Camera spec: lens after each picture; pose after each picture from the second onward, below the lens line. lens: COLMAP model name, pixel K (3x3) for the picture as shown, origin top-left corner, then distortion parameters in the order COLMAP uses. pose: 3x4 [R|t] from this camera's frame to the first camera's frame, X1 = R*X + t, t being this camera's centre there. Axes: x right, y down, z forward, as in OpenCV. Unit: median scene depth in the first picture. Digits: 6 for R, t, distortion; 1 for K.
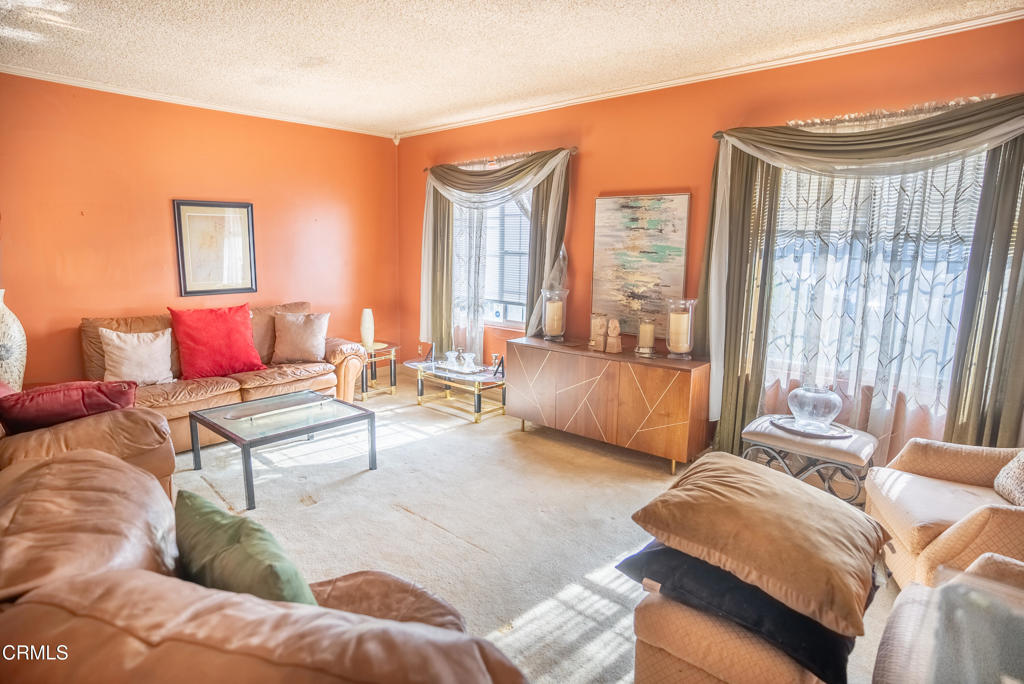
lens RADIAL K [[583.1, 0, 512.0], [0, 583.1, 342.0], [0, 0, 1]] dist [-0.005617, 0.000418]
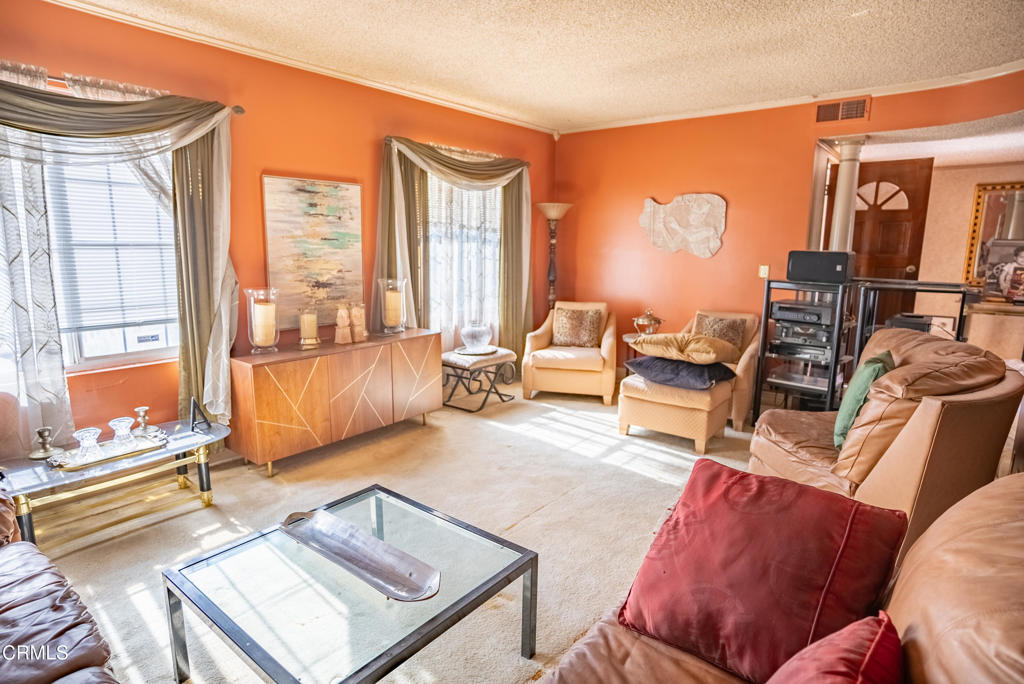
lens RADIAL K [[589.9, 0, 512.0], [0, 589.9, 342.0], [0, 0, 1]] dist [0.006024, 0.002512]
pose [[-0.081769, -0.193724, 0.977642, -0.798998], [0.148527, 0.967605, 0.204158, -0.141736], [-0.985522, 0.161900, -0.050347, 0.761756]]
